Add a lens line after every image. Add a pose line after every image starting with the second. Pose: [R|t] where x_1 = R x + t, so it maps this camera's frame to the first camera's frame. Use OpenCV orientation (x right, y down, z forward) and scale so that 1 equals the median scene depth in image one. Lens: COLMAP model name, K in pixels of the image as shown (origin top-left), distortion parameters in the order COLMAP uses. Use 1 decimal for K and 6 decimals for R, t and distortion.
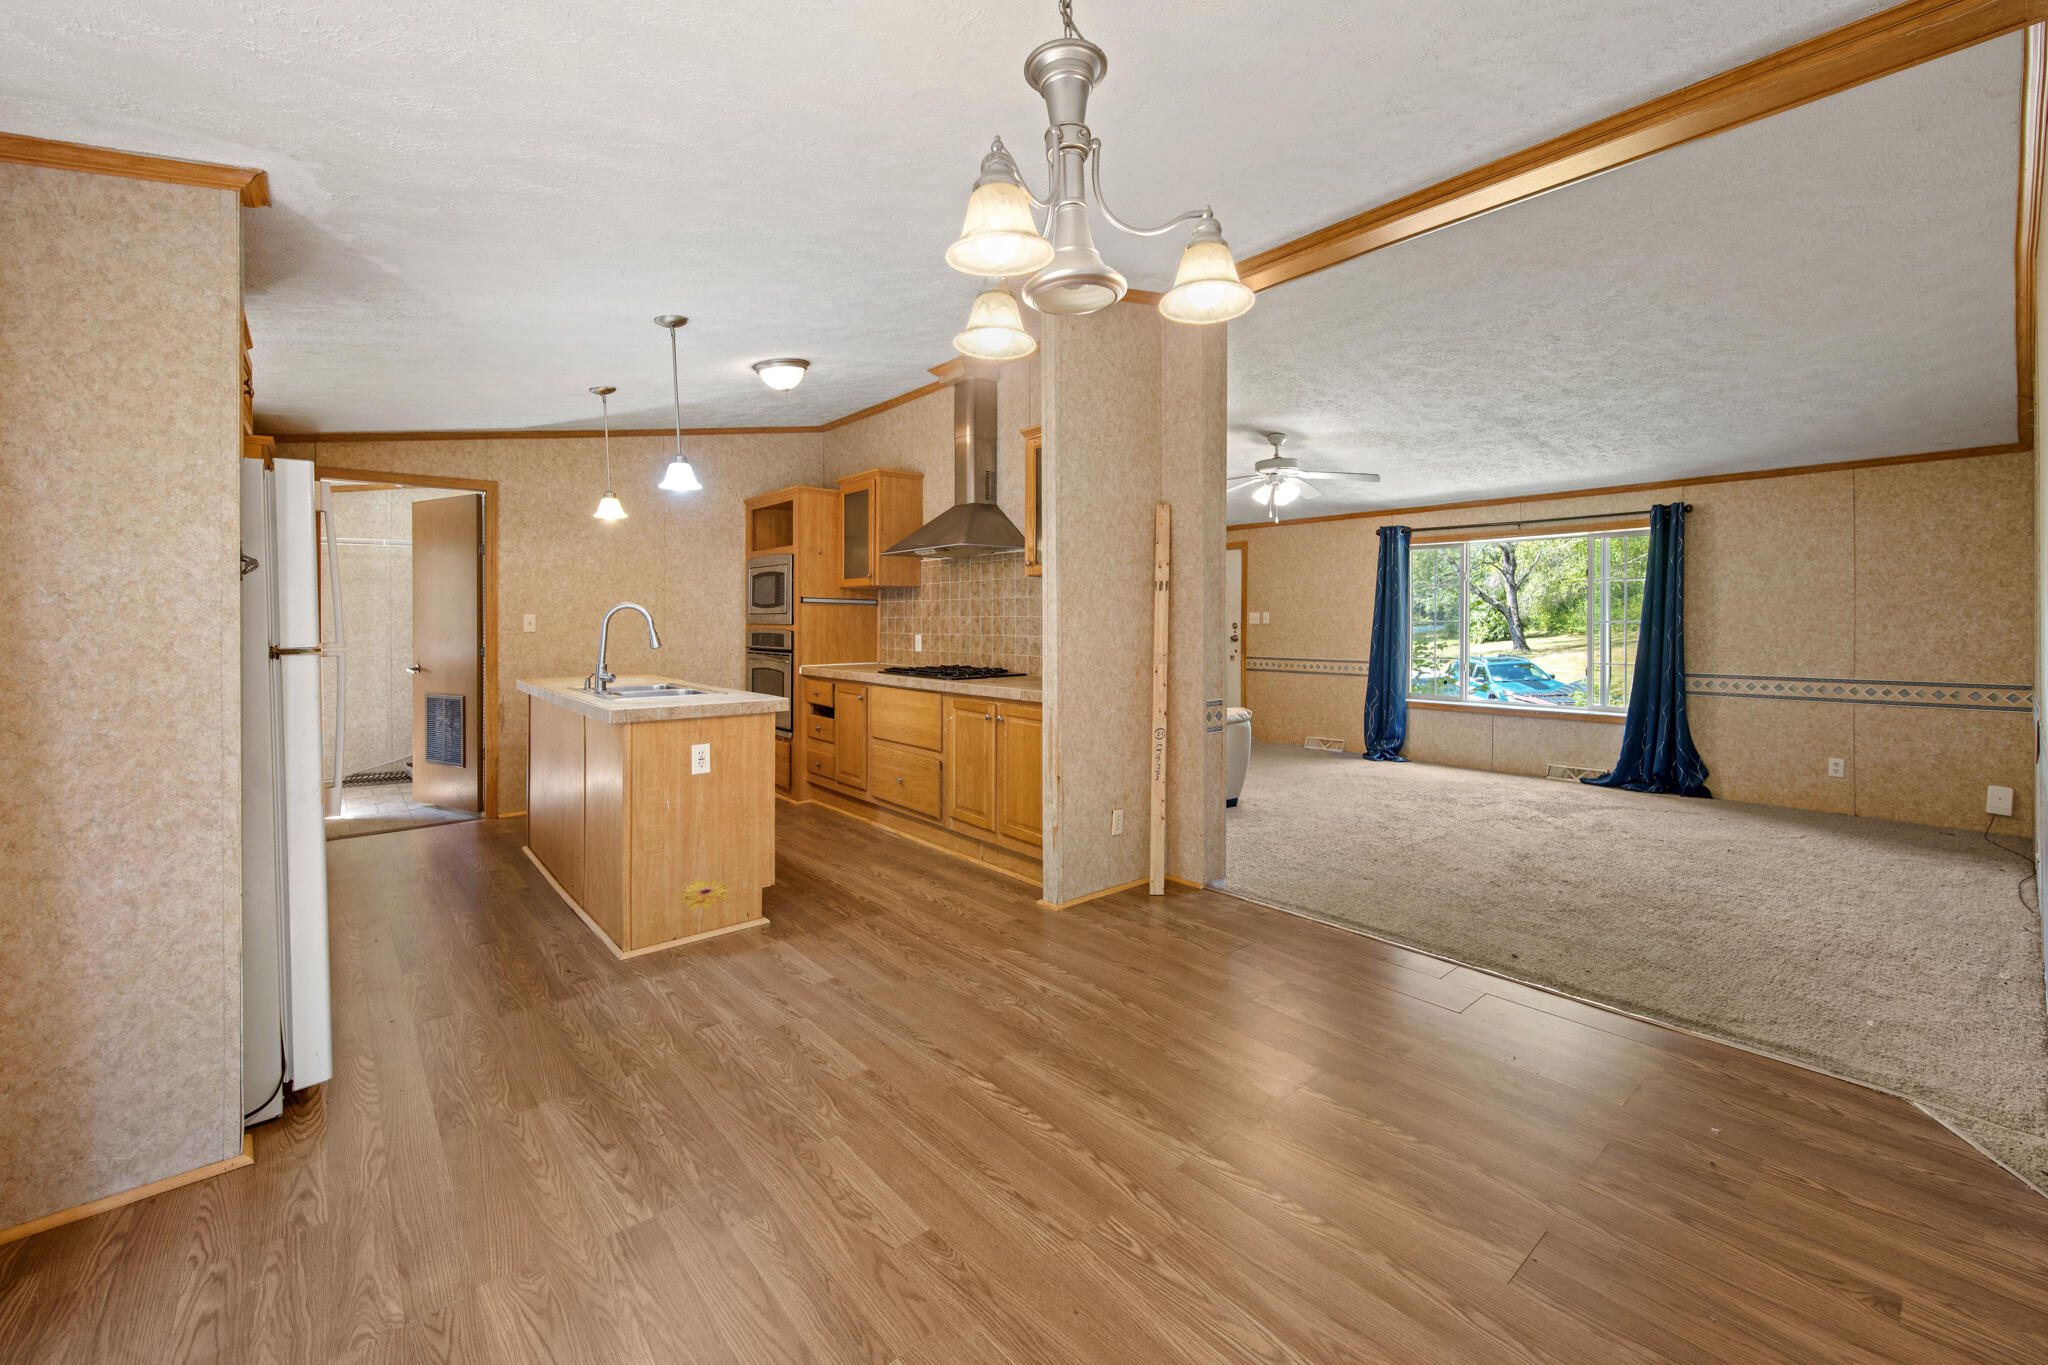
lens RADIAL K [[822.6, 0, 1036.3], [0, 822.6, 625.5], [0, 0, 1]] dist [-0.000406, 0.000681]
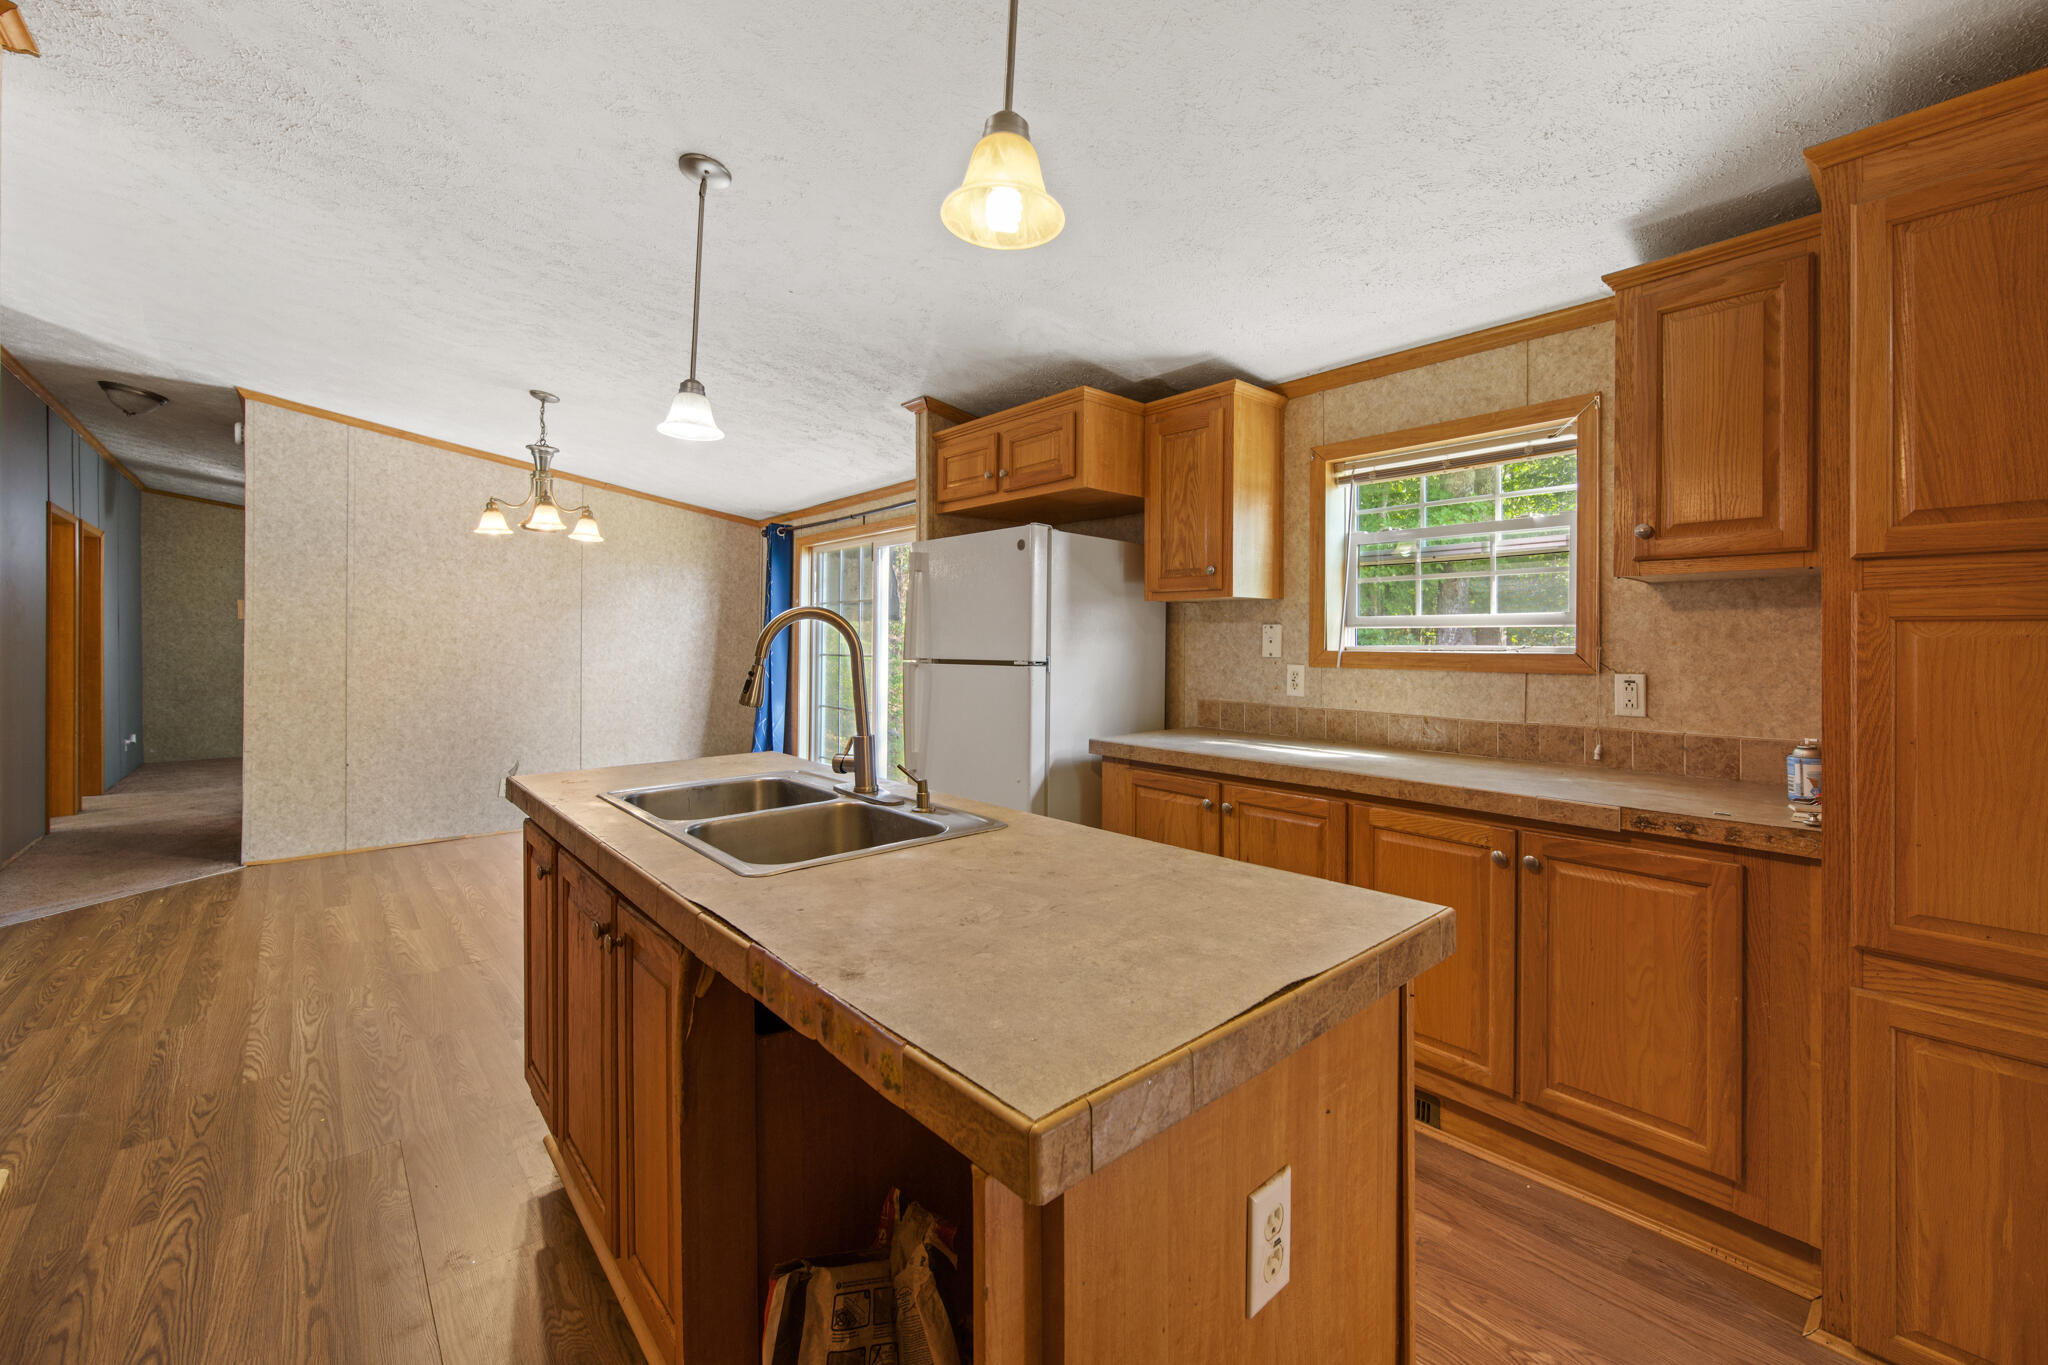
lens RADIAL K [[822.6, 0, 1038.8], [0, 822.6, 643.2], [0, 0, 1]] dist [-0.000406, 0.000681]
pose [[-0.999754, 0.003146, -0.021977, -0.457029], [0.002870, 0.999917, 0.012575, -0.009738], [0.022015, 0.012509, -0.999679, 1.089452]]
